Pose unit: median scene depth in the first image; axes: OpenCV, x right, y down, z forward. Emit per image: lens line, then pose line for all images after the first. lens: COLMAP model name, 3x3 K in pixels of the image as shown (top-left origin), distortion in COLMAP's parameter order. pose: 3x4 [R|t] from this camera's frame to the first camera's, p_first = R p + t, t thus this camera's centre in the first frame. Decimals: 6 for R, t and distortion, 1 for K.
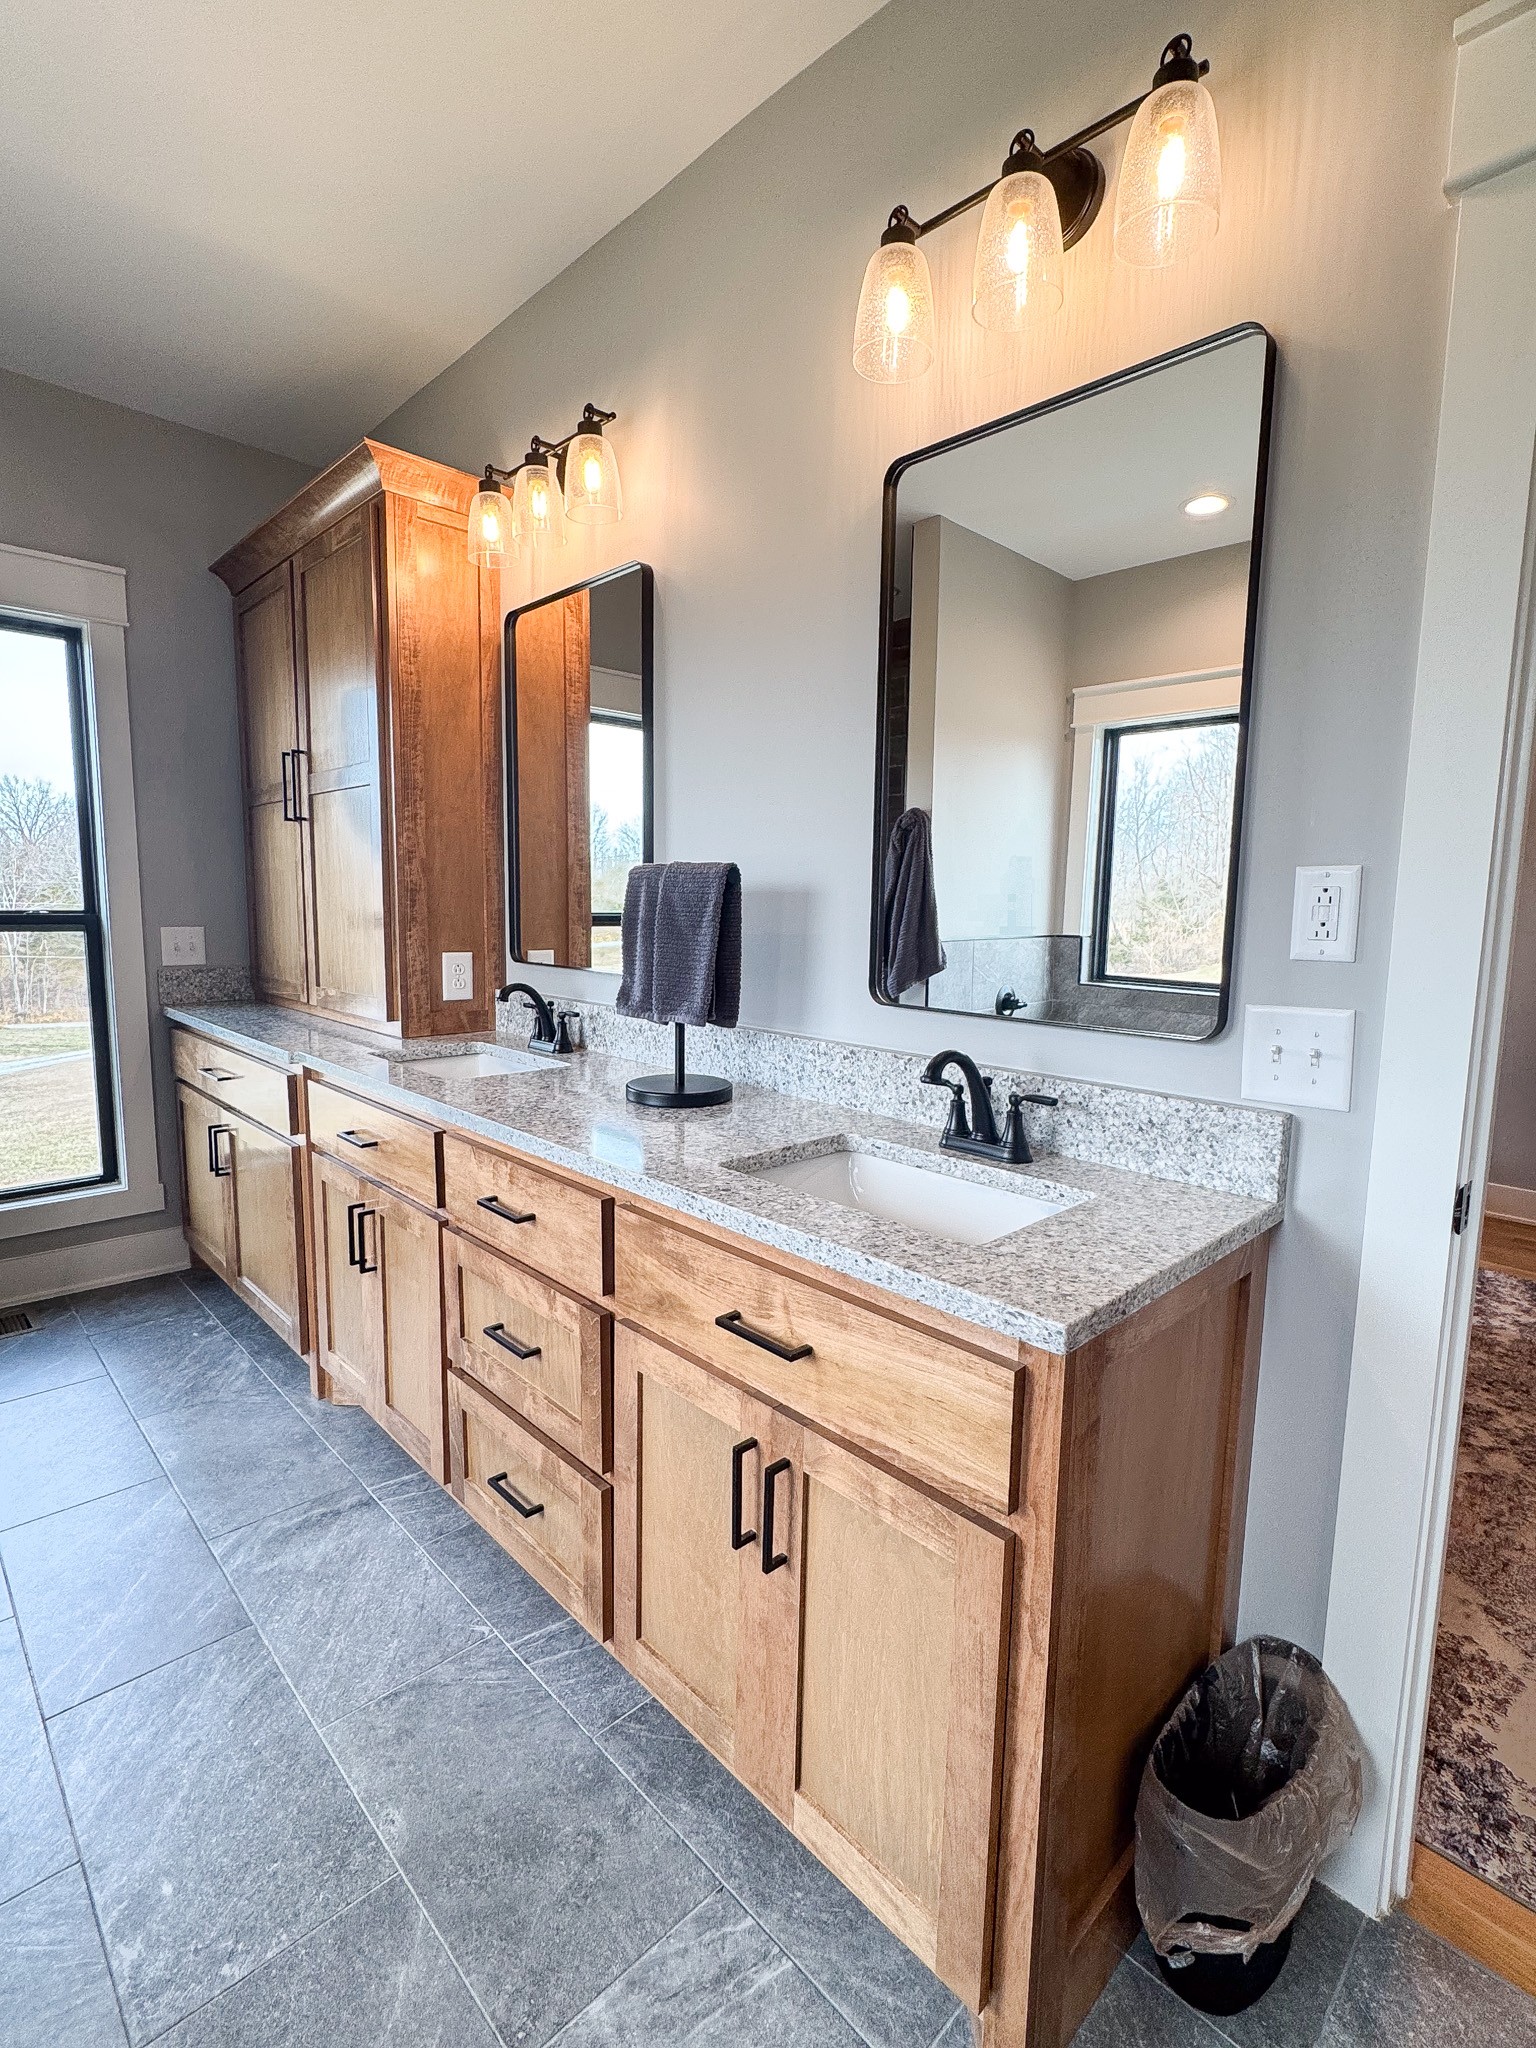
lens RADIAL K [[968.8, 0, 767.9], [0, 968.8, 1019.2], [0, 0, 1]] dist [-0.001587, -0.000775]
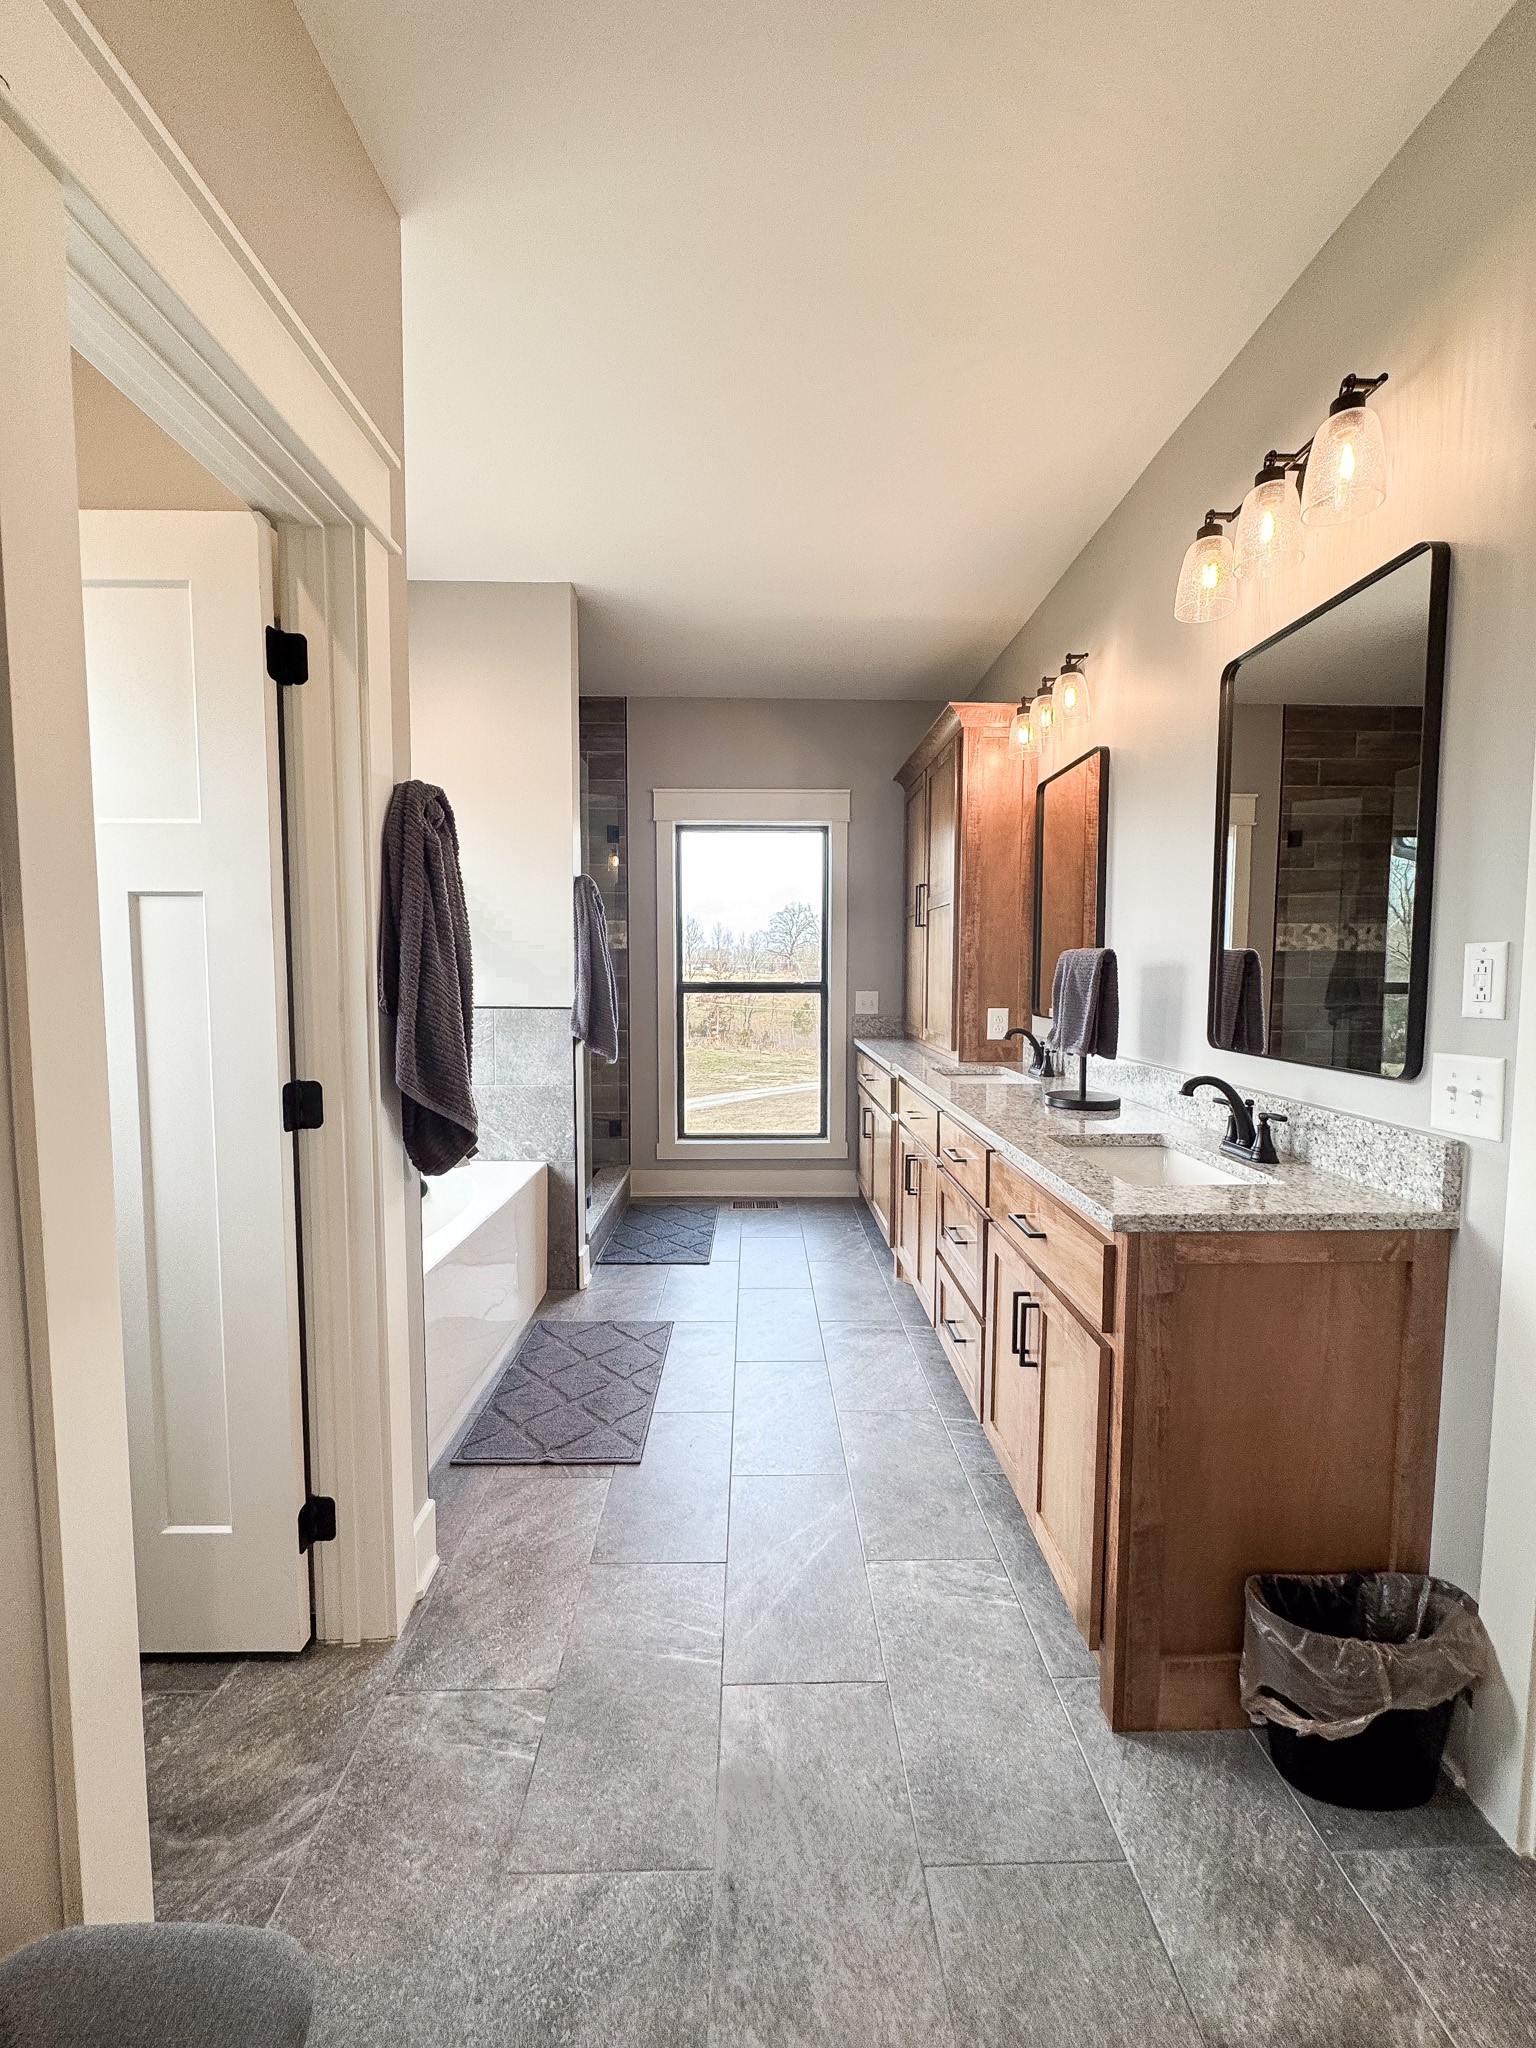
lens RADIAL K [[810.3, 0, 768.0], [0, 810.3, 1024.0], [0, 0, 1]] dist [-0.000405, 0.000004]
pose [[0.732744, 0.031936, -0.679755, 0.393996], [-0.072066, 0.996923, -0.030847, 0.029146], [0.676678, 0.071590, 0.732790, -0.248209]]
